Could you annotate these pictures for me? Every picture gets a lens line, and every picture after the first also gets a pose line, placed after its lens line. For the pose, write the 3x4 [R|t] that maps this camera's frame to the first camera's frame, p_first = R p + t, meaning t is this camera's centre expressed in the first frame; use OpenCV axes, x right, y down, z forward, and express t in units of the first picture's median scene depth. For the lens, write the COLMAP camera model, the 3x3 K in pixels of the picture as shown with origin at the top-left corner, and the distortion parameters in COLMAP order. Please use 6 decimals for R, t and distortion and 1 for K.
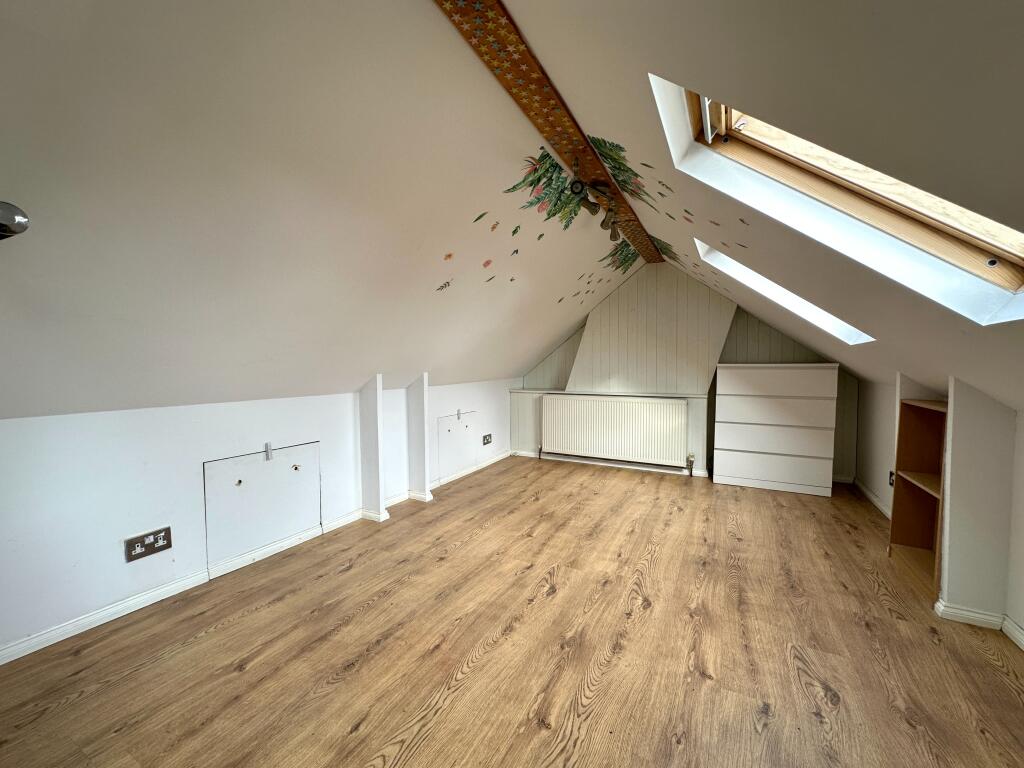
lens RADIAL K [[412.7, 0, 511.5], [0, 412.7, 383.1], [0, 0, 1]] dist [-0.000151, -0.000634]
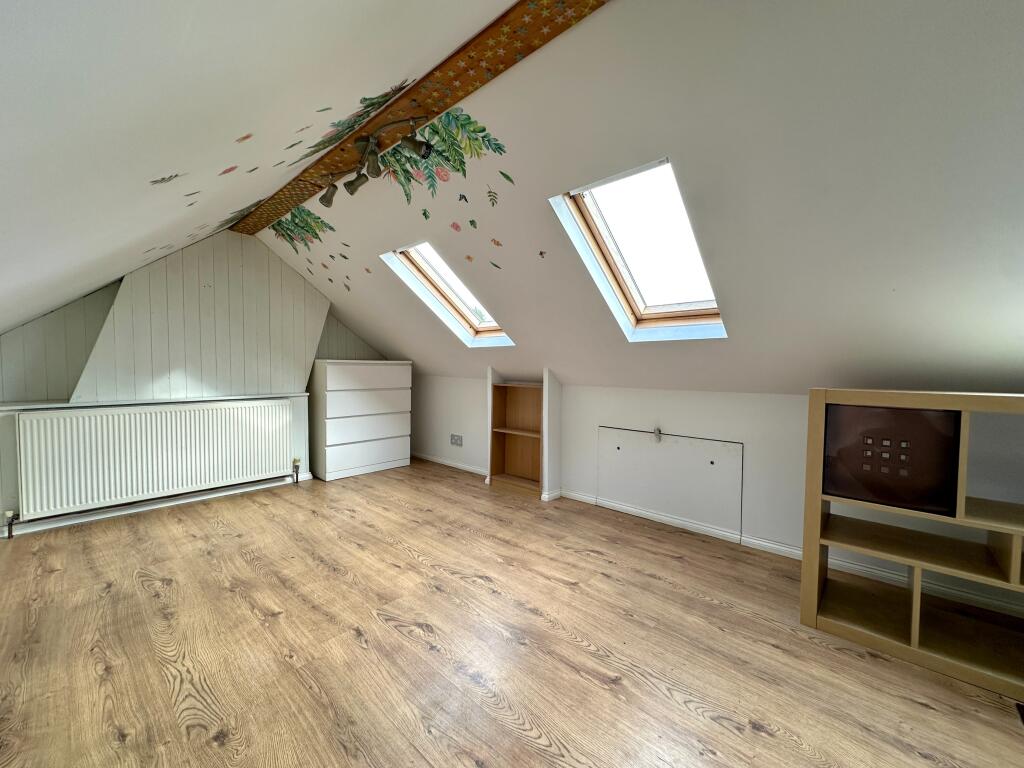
lens RADIAL K [[412.7, 0, 512.7], [0, 412.7, 383.5], [0, 0, 1]] dist [-0.000151, -0.000634]
pose [[0.244242, -0.034860, 0.969088, -0.485209], [0.035693, 0.999000, 0.026940, -0.000711], [-0.969057, 0.028010, 0.245242, 0.462442]]
